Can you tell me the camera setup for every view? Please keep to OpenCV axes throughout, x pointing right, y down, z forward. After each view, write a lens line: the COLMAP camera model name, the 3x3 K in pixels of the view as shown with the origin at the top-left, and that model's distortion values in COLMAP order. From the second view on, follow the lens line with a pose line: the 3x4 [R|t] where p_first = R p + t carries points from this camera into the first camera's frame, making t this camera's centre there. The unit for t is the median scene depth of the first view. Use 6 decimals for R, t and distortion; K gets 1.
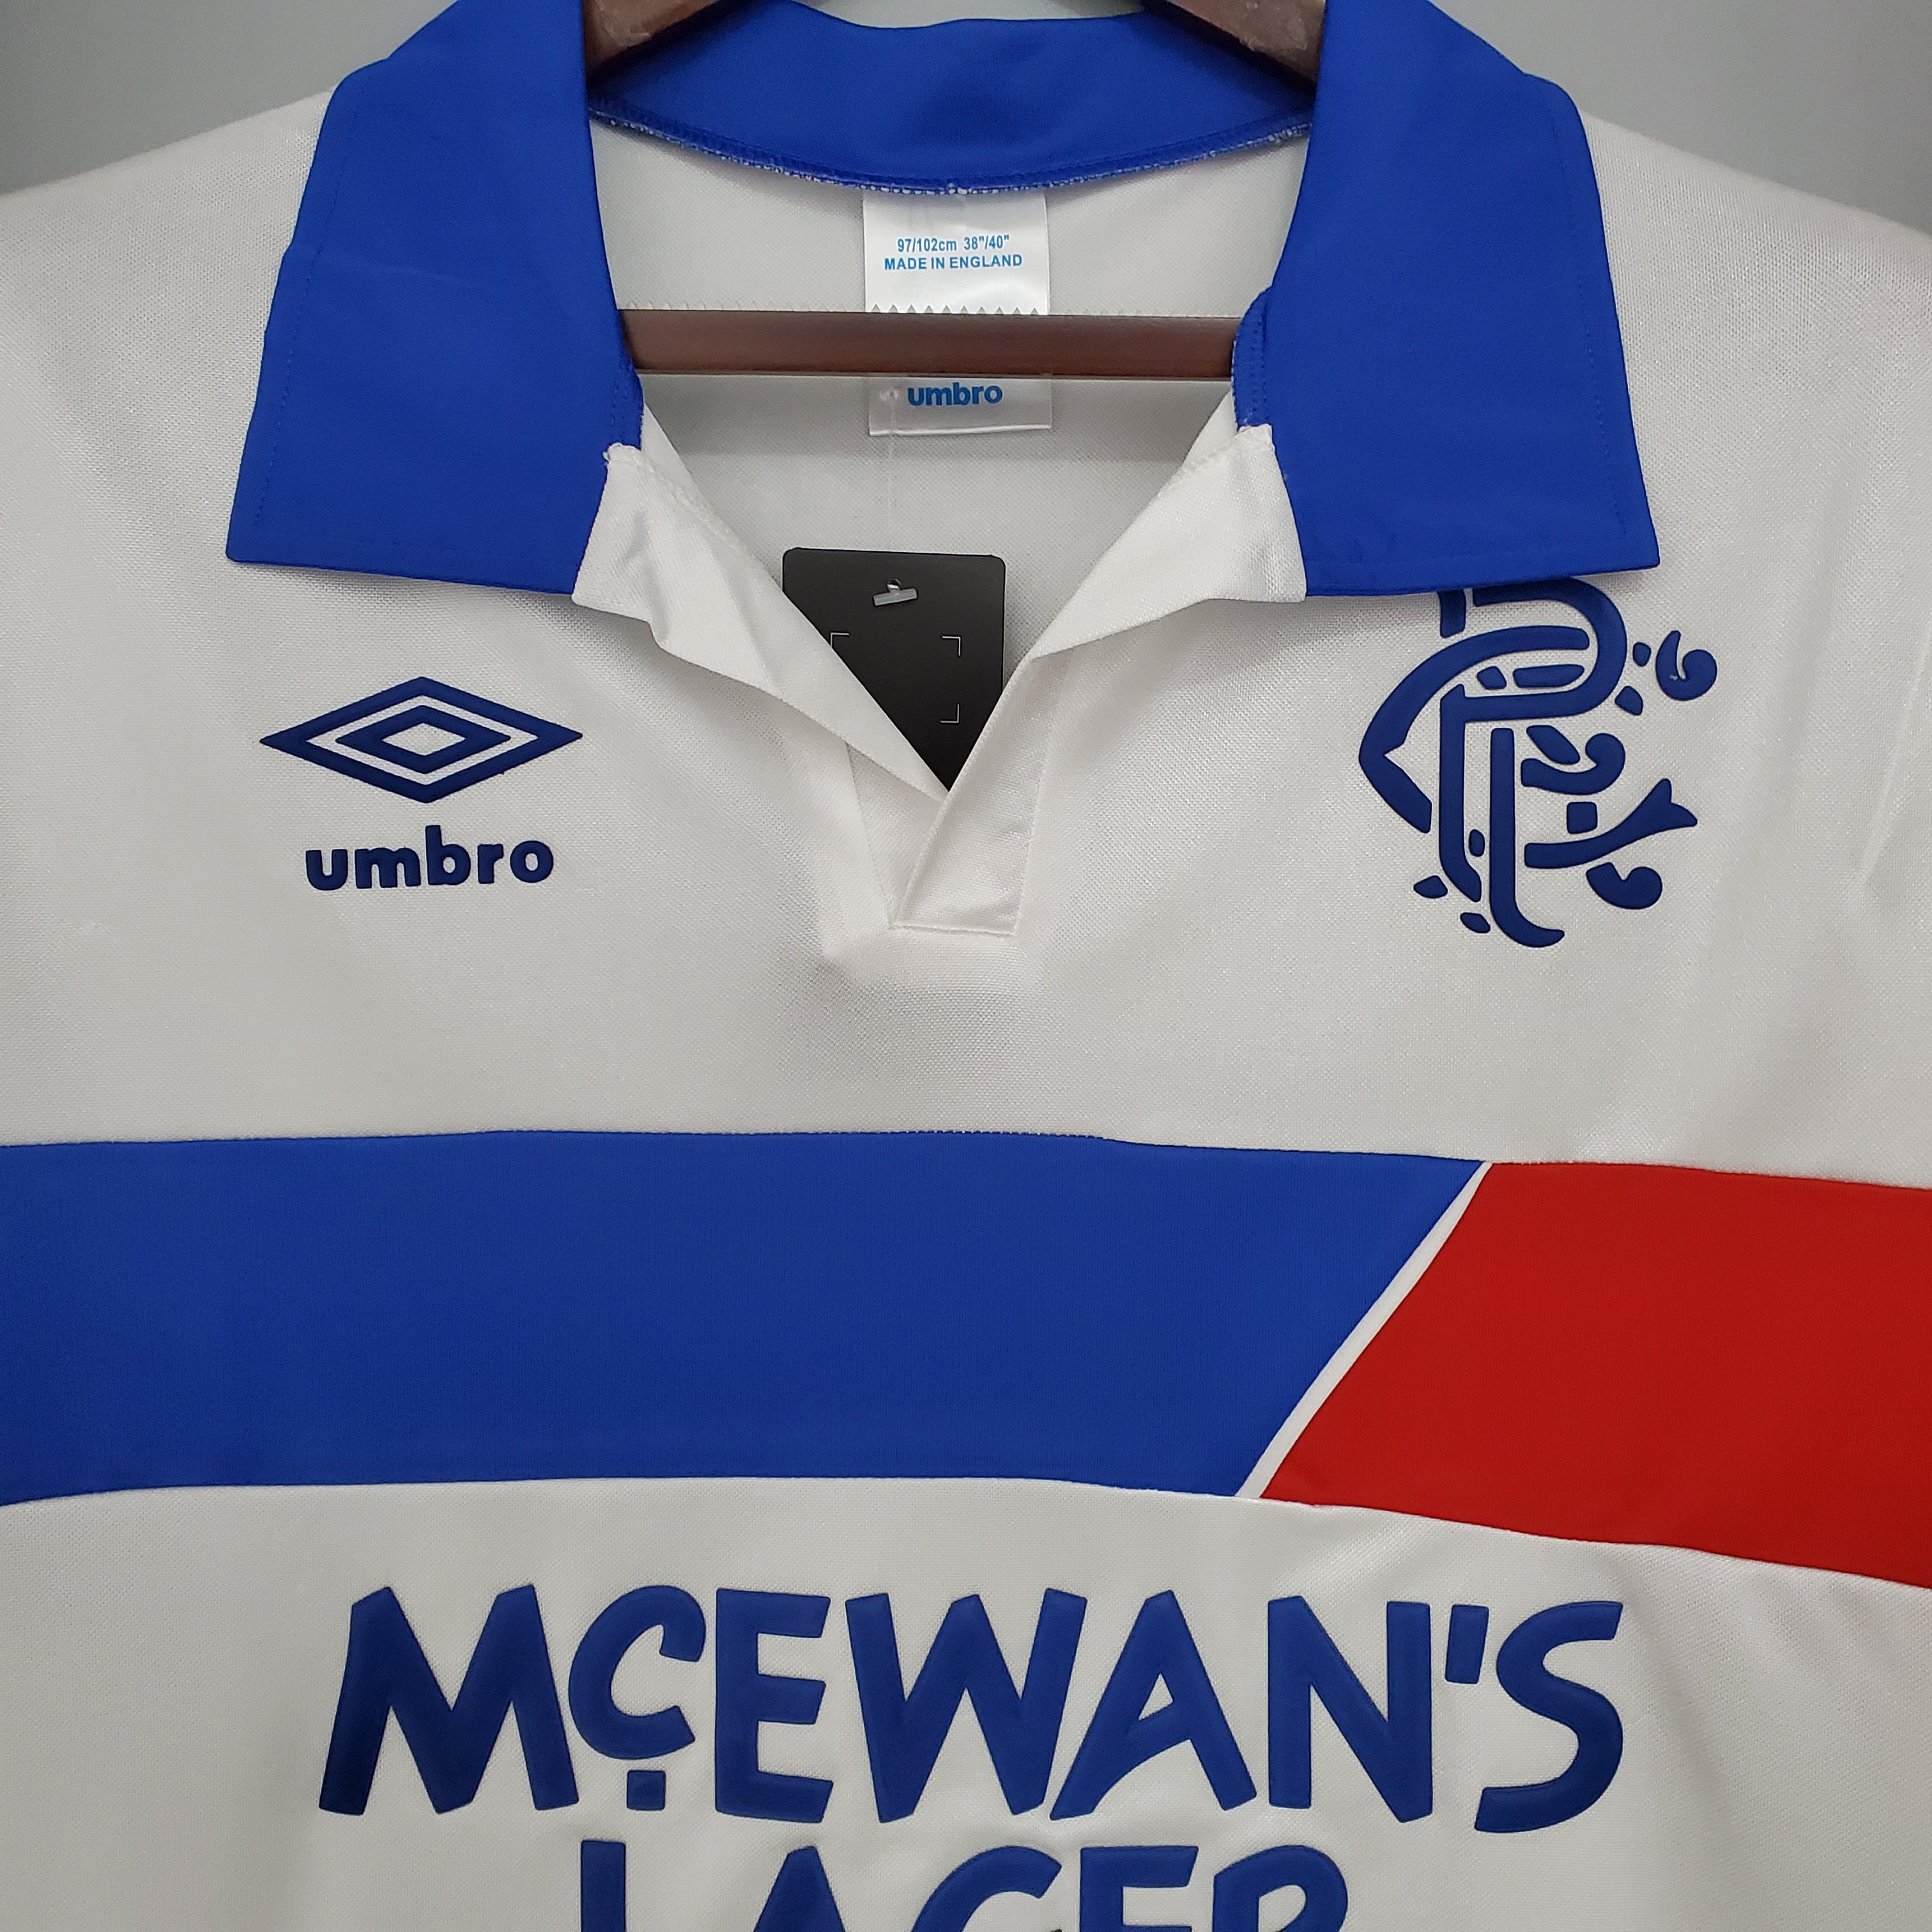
lens RADIAL K [[2043.2, 0, 966.0], [0, 2043.2, 966.0], [0, 0, 1]] dist [0.172223, -0.591766]
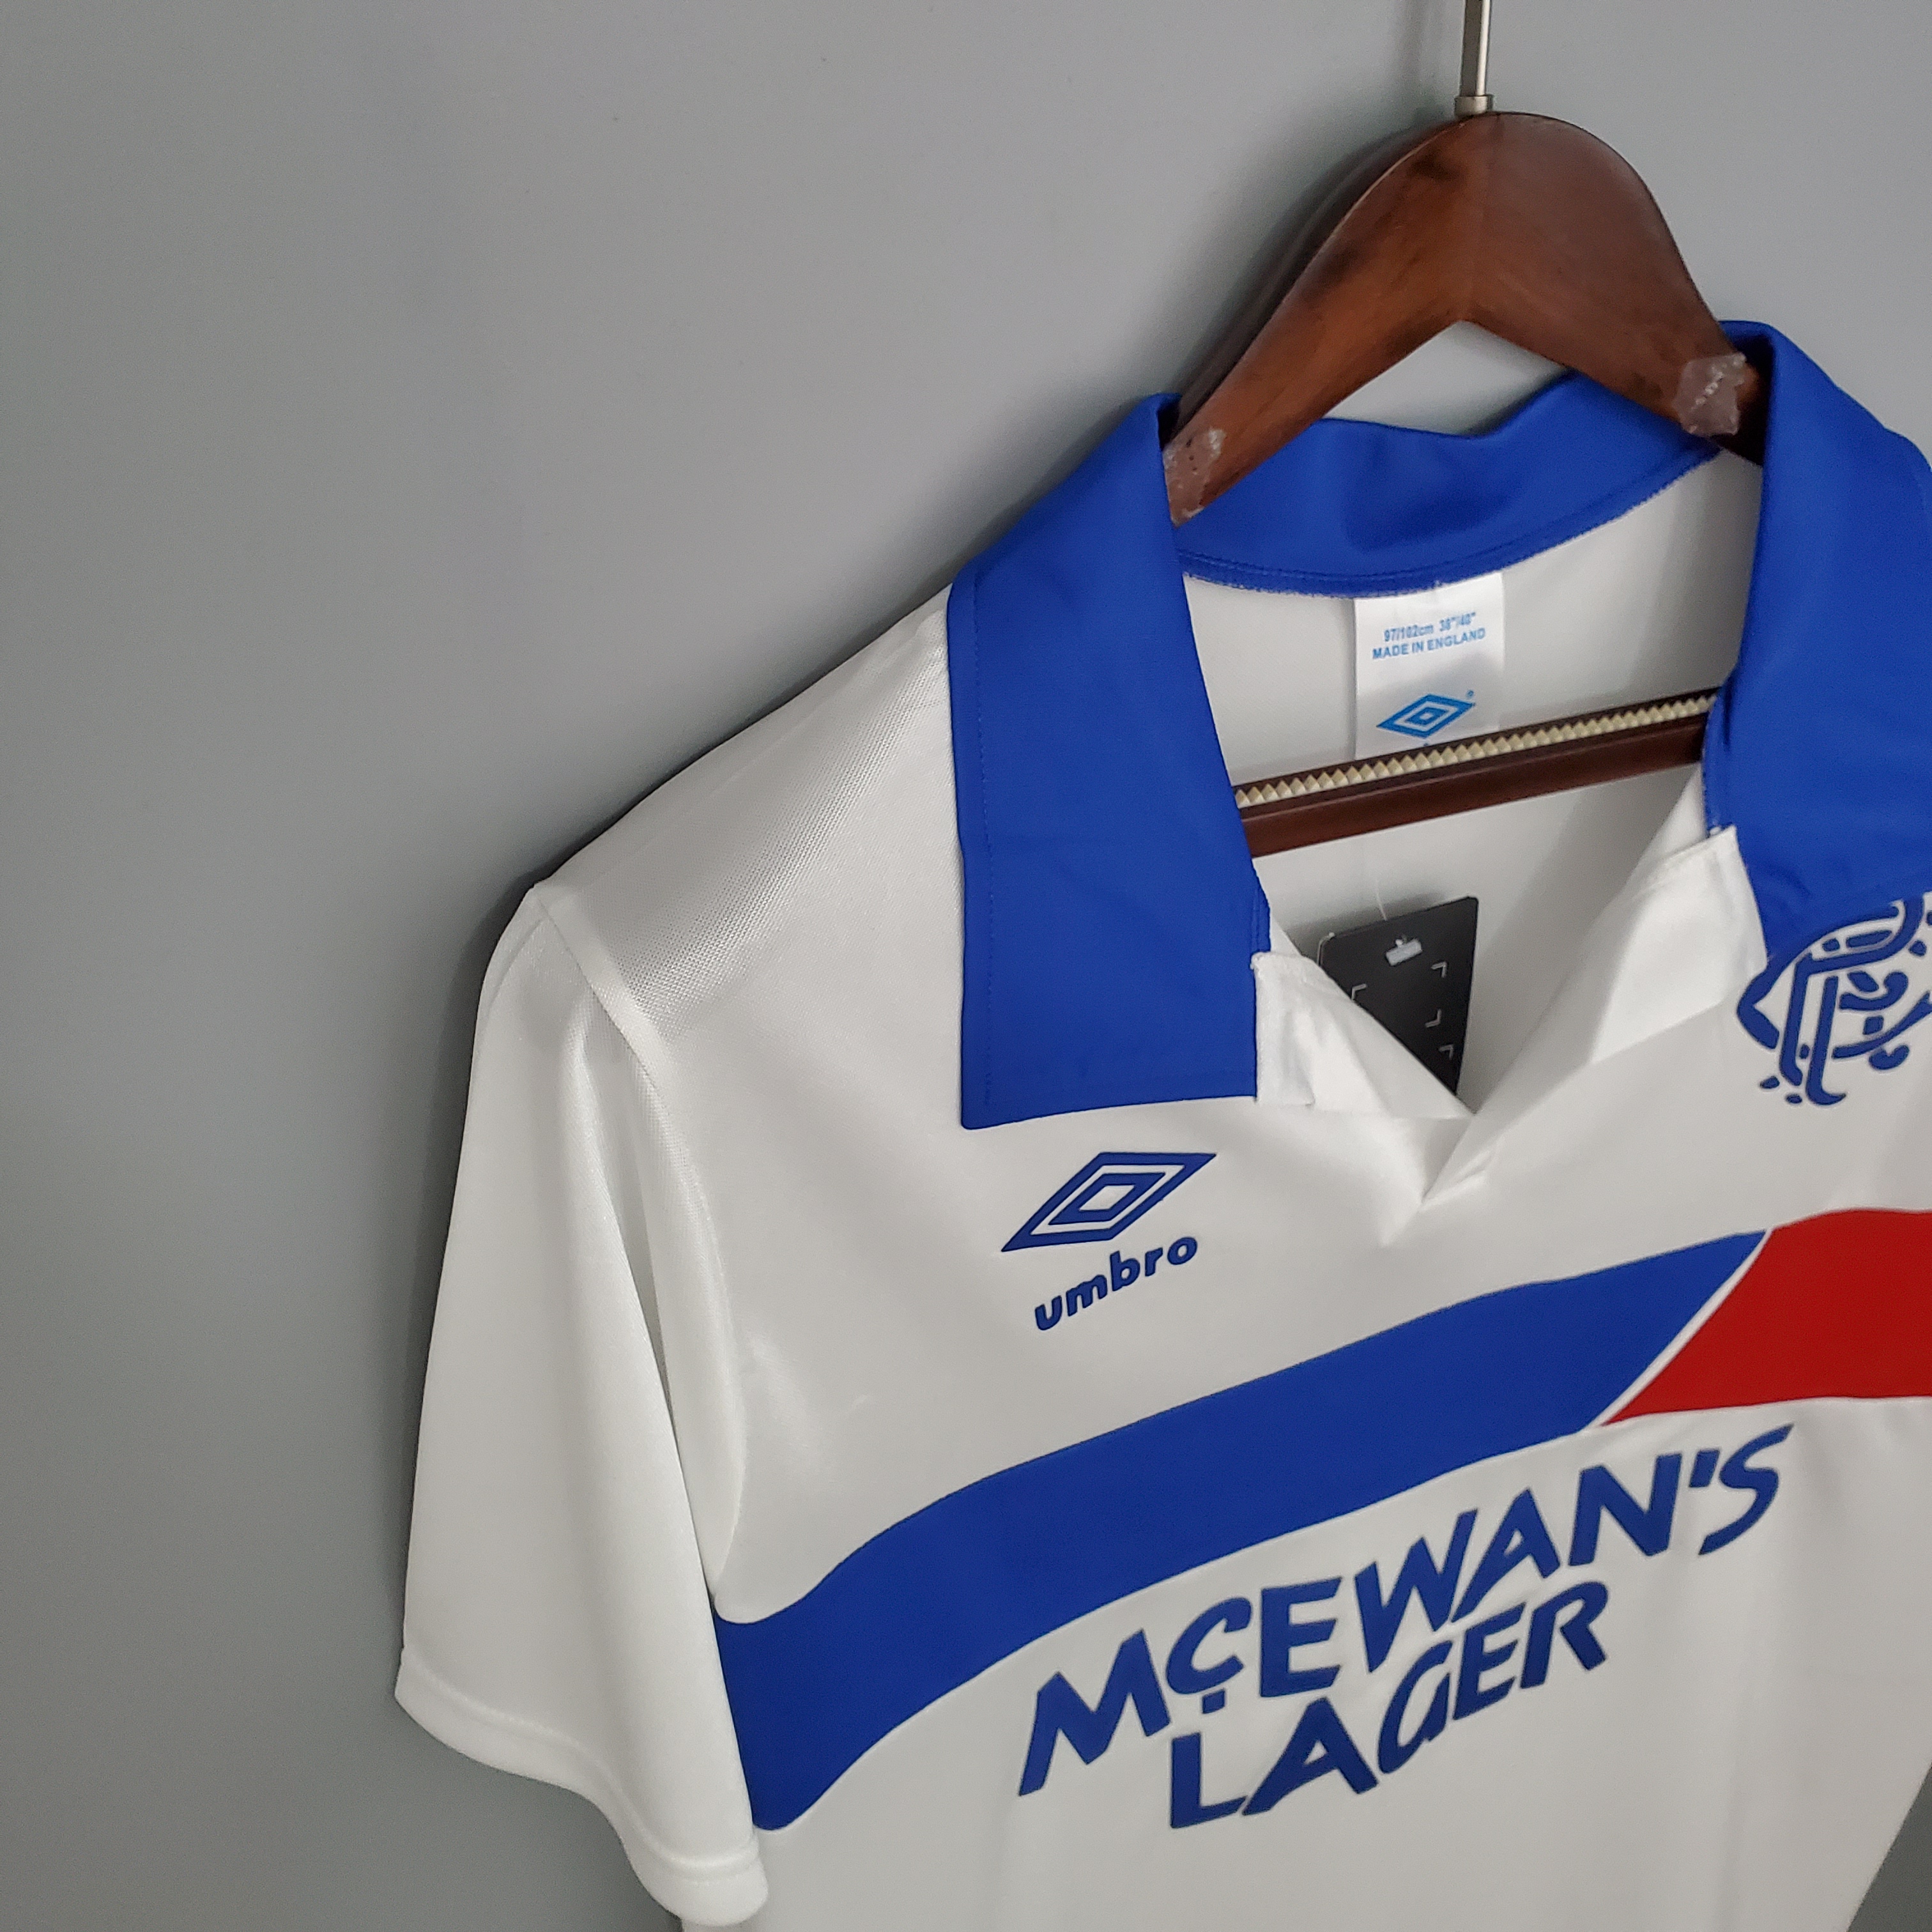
lens RADIAL K [[2080.4, 0, 963.4], [0, 2080.4, 906.9], [0, 0, 1]] dist [0.273422, -0.903970]
pose [[0.924721, -0.224610, 0.307315, -0.665115], [0.042505, 0.863231, 0.503017, -0.858572], [-0.378266, -0.452087, 0.807794, 0.120287]]
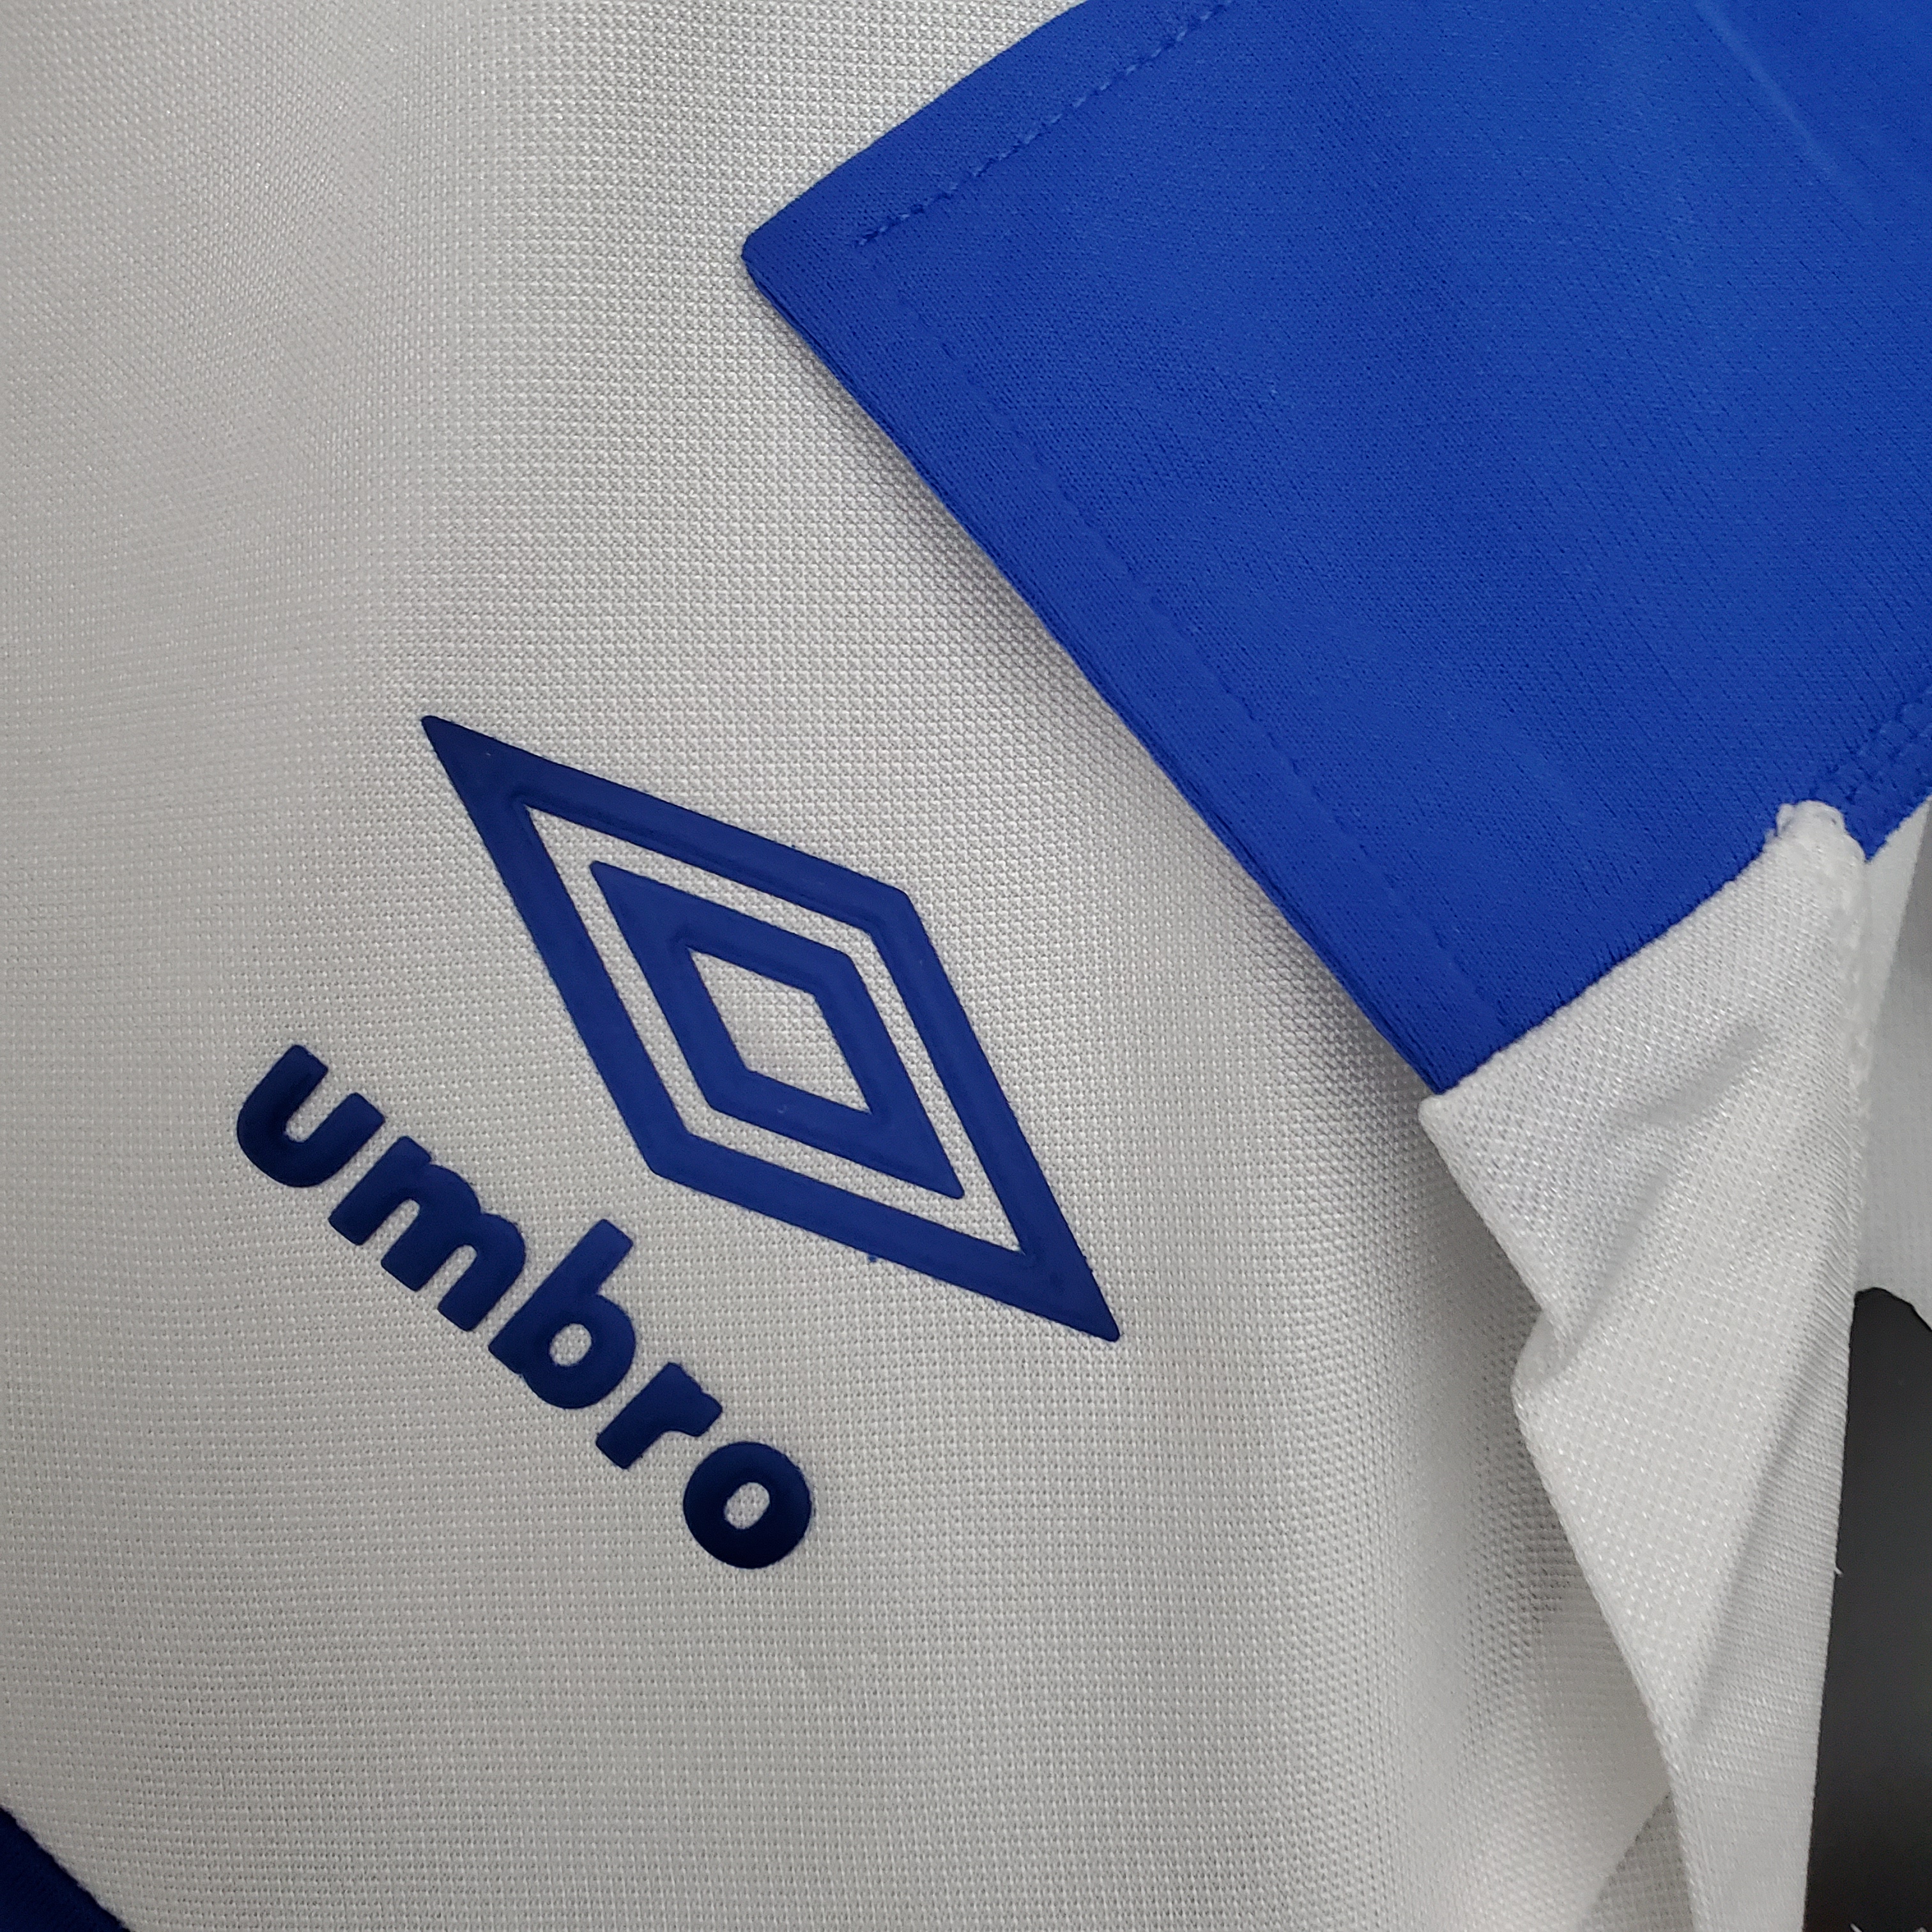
lens RADIAL K [[2043.2, 0, 966.0], [0, 2043.2, 966.0], [0, 0, 1]] dist [0.172223, -0.591766]
pose [[0.708019, 0.703098, -0.066055, -0.222373], [-0.702211, 0.710859, 0.039743, -0.149836], [0.074899, 0.018246, 0.997024, 0.654286]]
